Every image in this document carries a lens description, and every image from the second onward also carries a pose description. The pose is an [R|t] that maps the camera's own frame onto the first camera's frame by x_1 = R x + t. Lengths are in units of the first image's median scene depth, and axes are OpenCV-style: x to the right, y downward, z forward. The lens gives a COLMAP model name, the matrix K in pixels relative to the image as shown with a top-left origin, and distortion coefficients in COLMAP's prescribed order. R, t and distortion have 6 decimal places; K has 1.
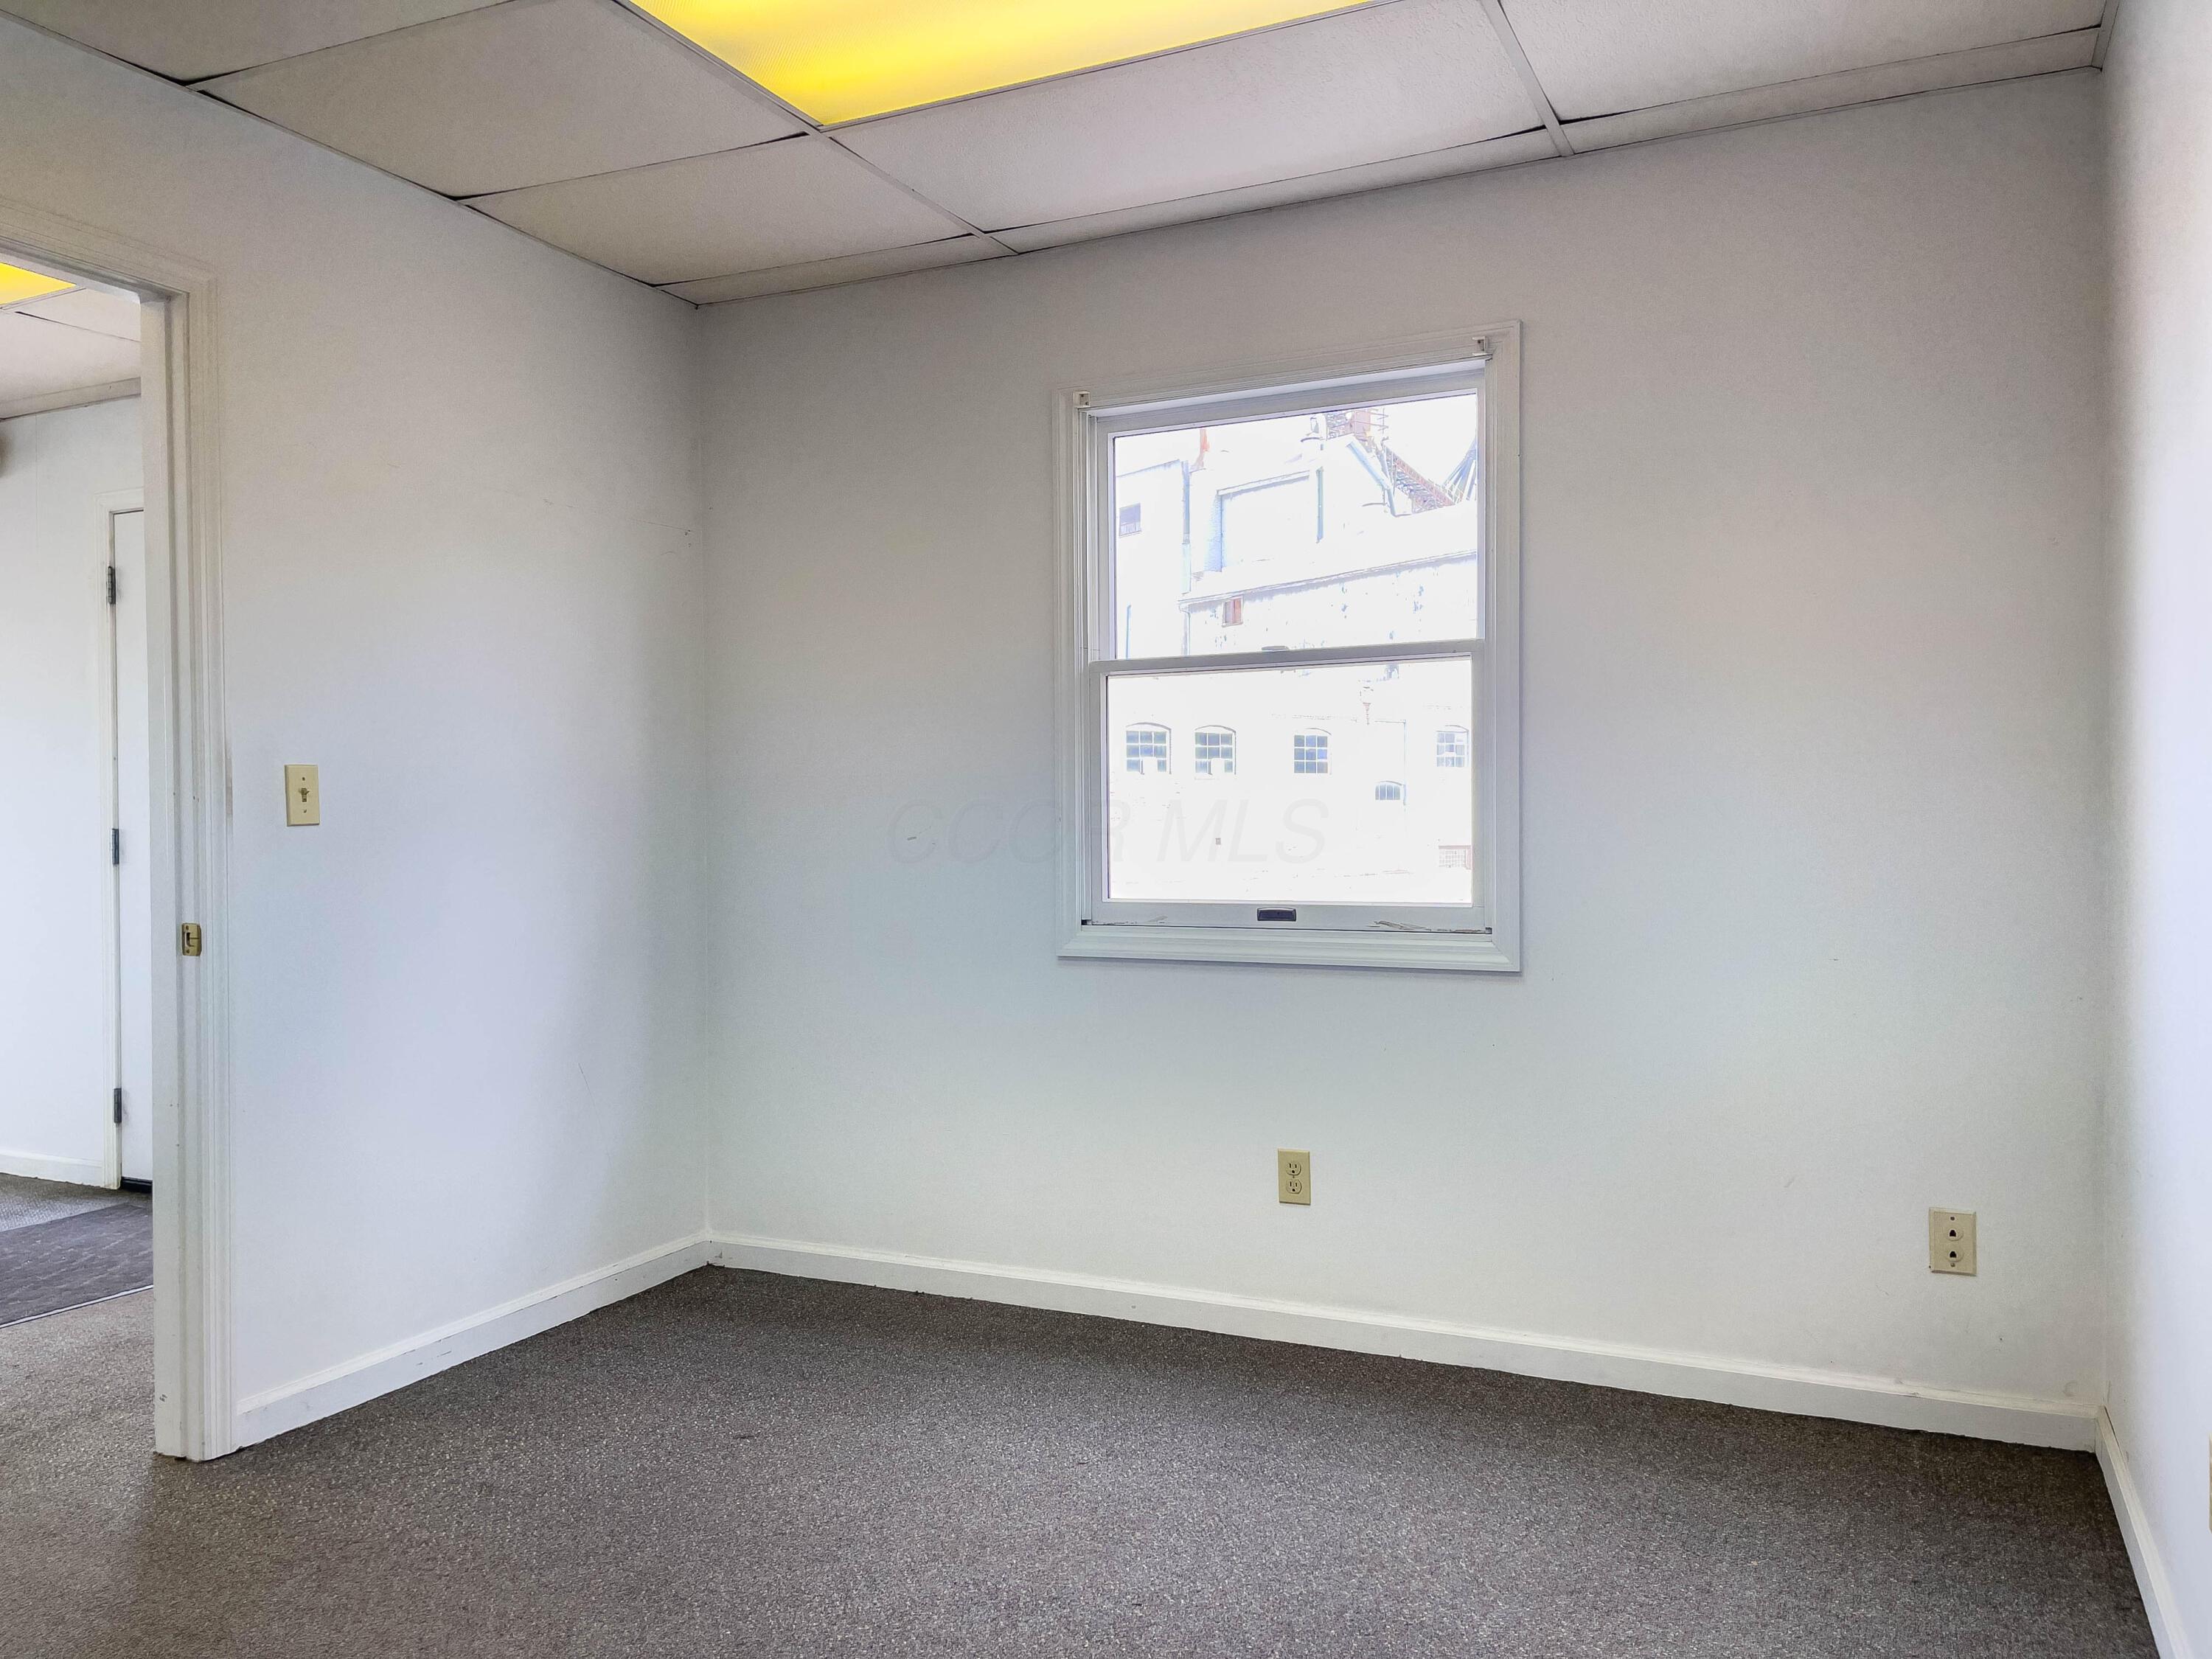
lens RADIAL K [[1649.1, 0, 1119.6], [0, 1649.1, 842.0], [0, 0, 1]] dist [0.078727, -0.092487]
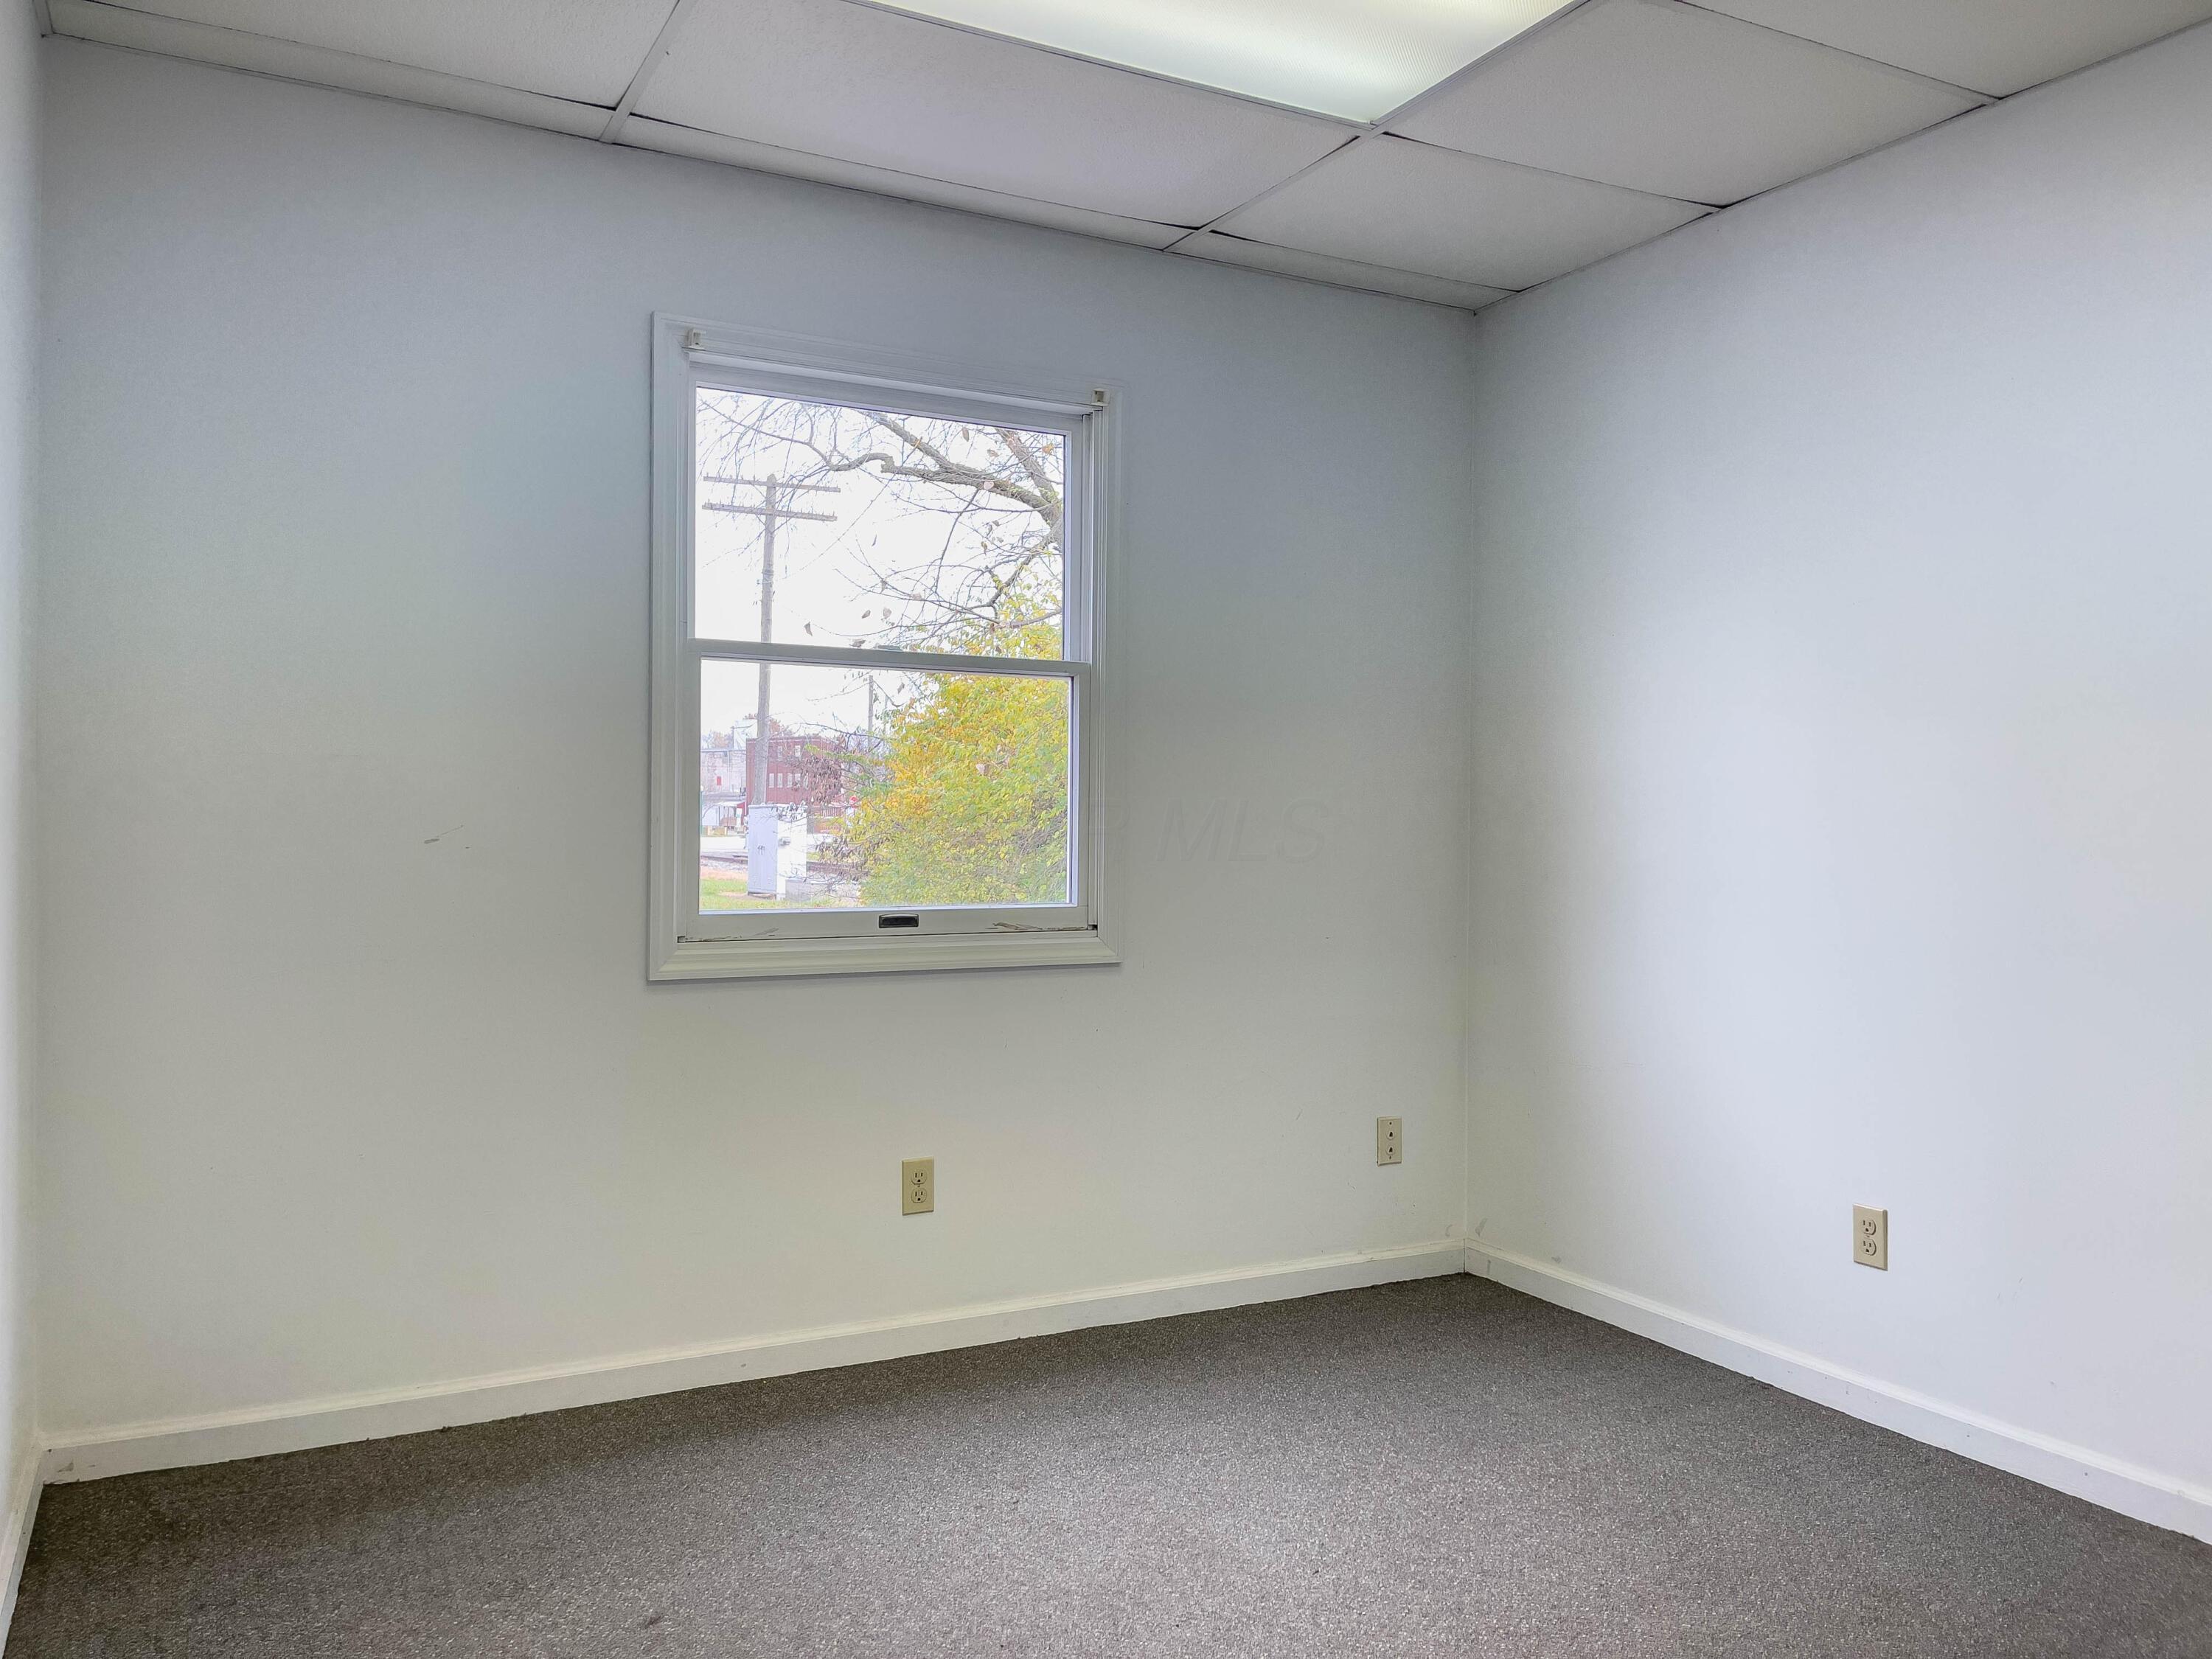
lens RADIAL K [[1649.1, 0, 1128.0], [0, 1649.1, 829.7], [0, 0, 1]] dist [0.078727, -0.092487]
pose [[0.602868, 0.007597, 0.797805, -0.623979], [-0.005490, 0.999970, -0.005374, -0.005726], [-0.797822, -0.001141, 0.602892, 0.312018]]
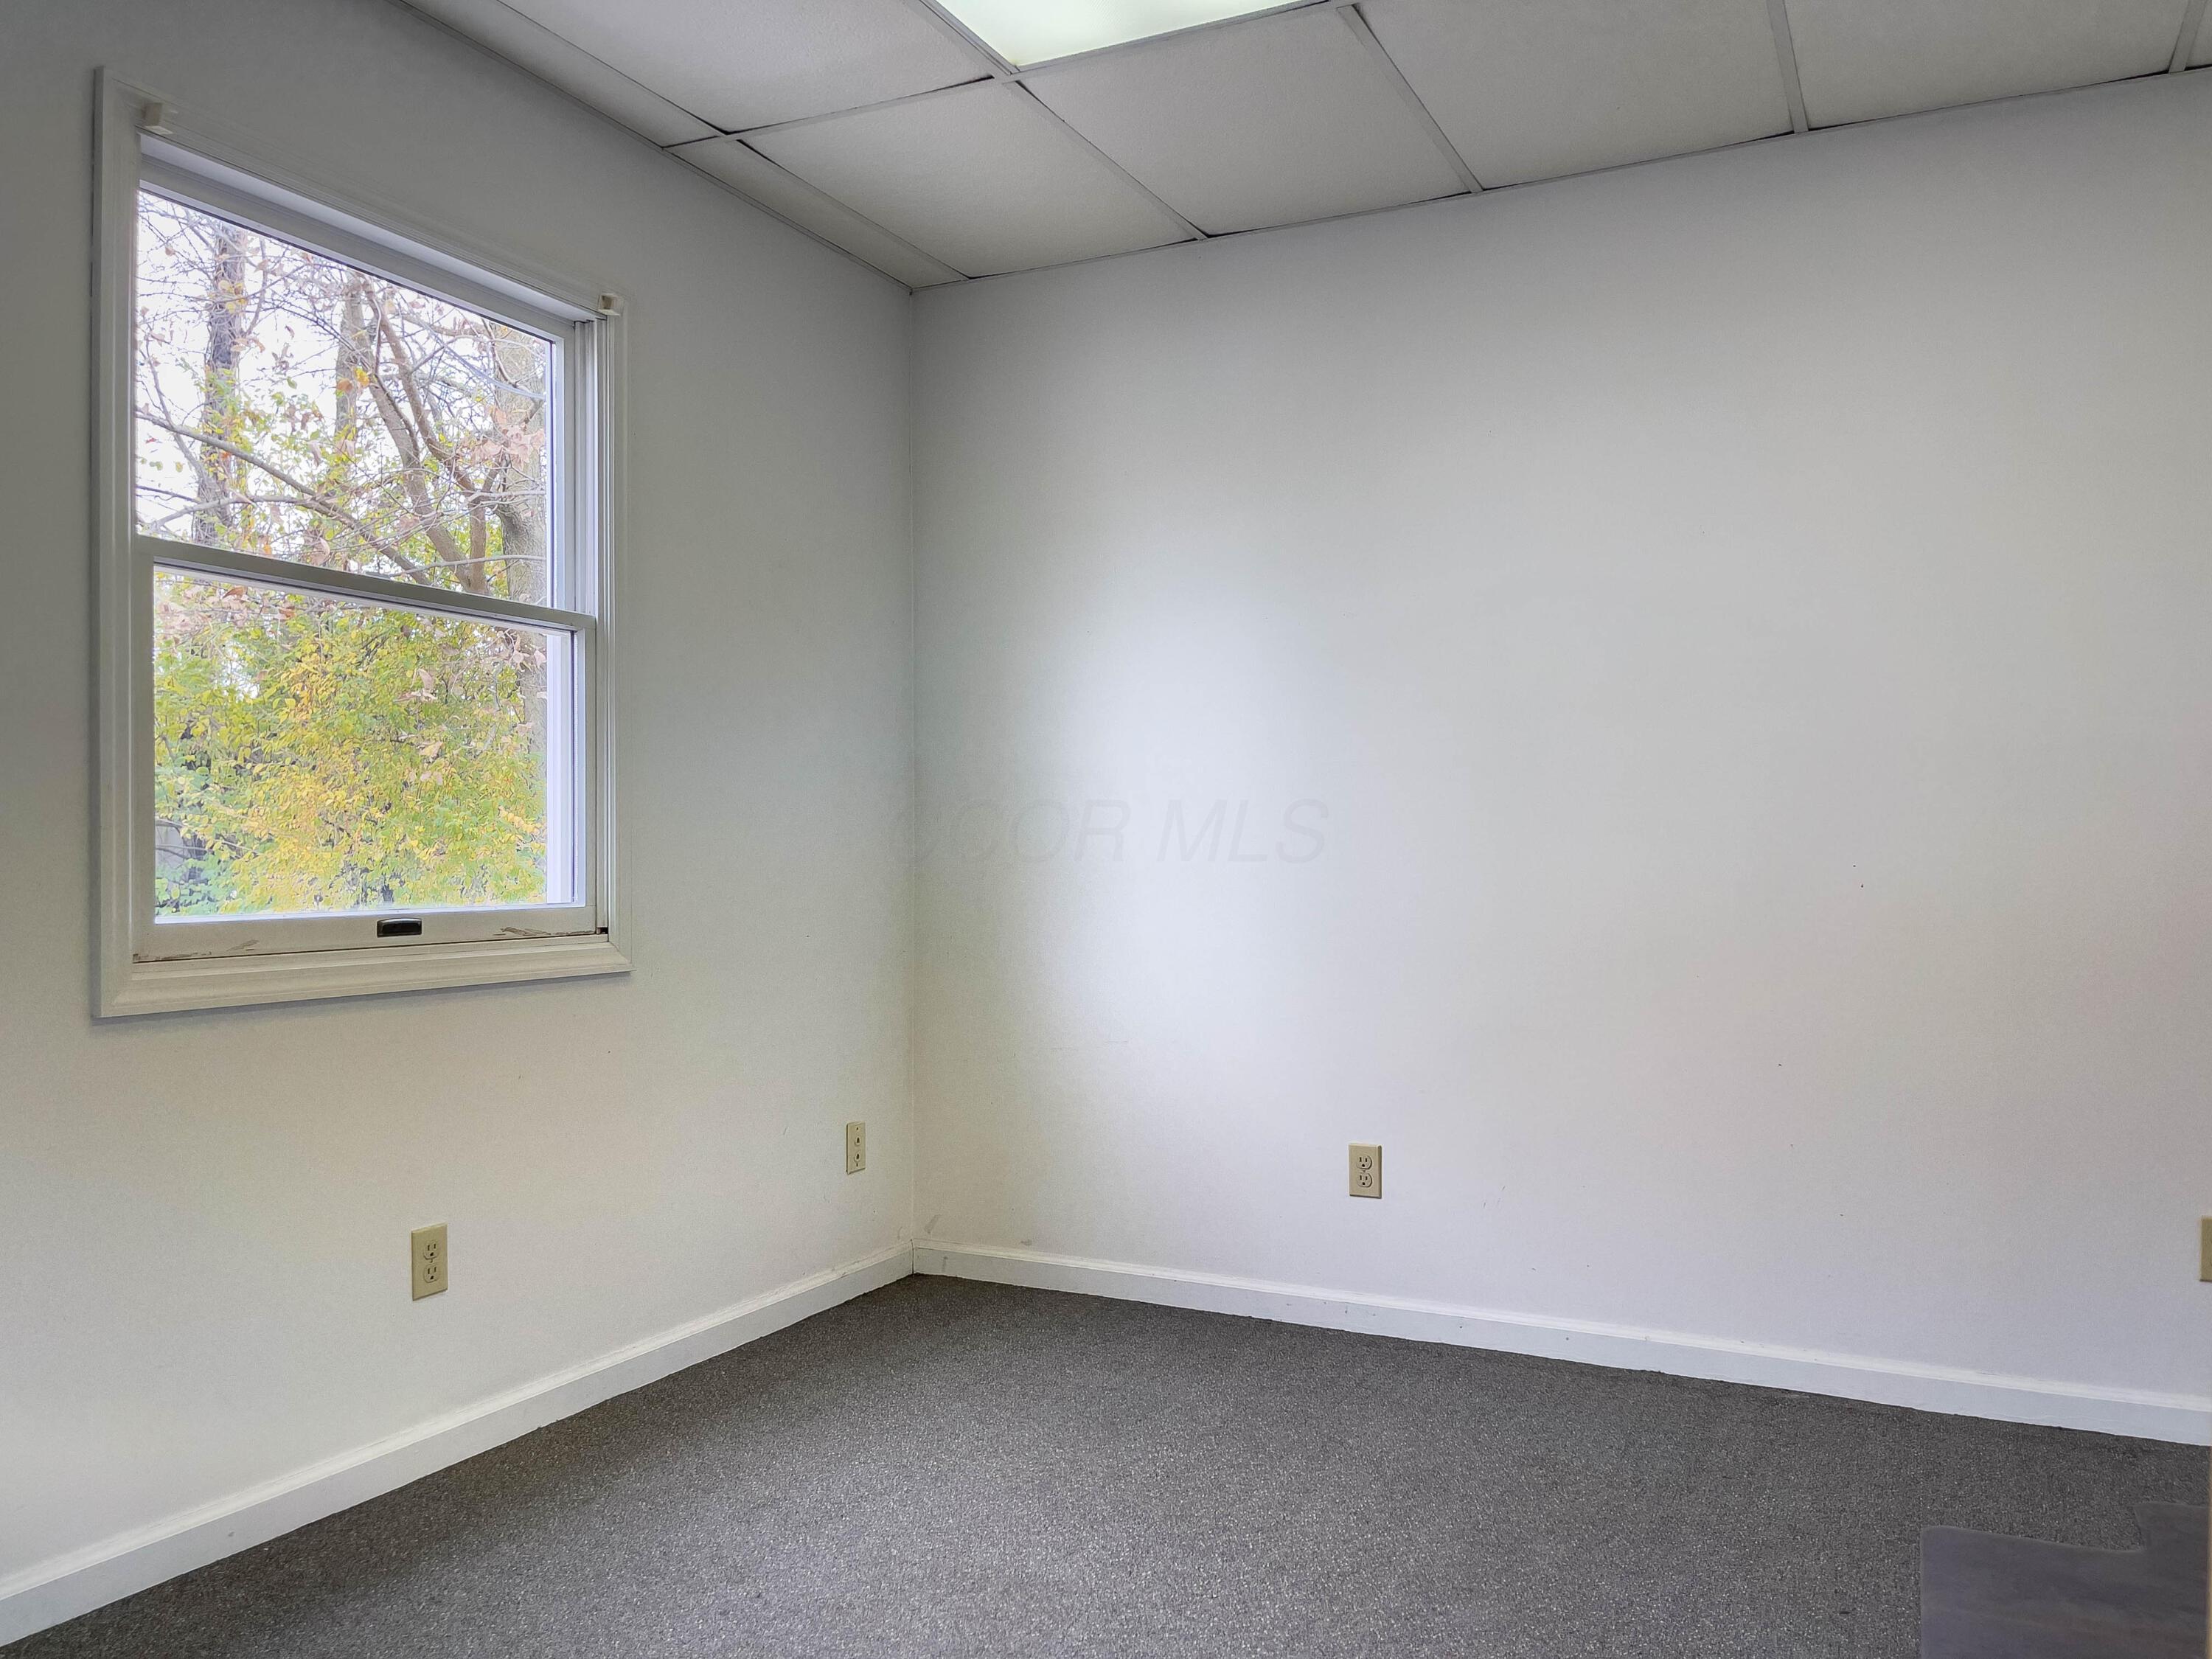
lens RADIAL K [[1649.1, 0, 1095.7], [0, 1649.1, 868.7], [0, 0, 1]] dist [0.078727, -0.092487]
pose [[0.035264, -0.002065, 0.999376, -0.686002], [0.007290, 0.999972, 0.001809, 0.018322], [-0.999351, 0.007222, 0.035278, 0.672341]]
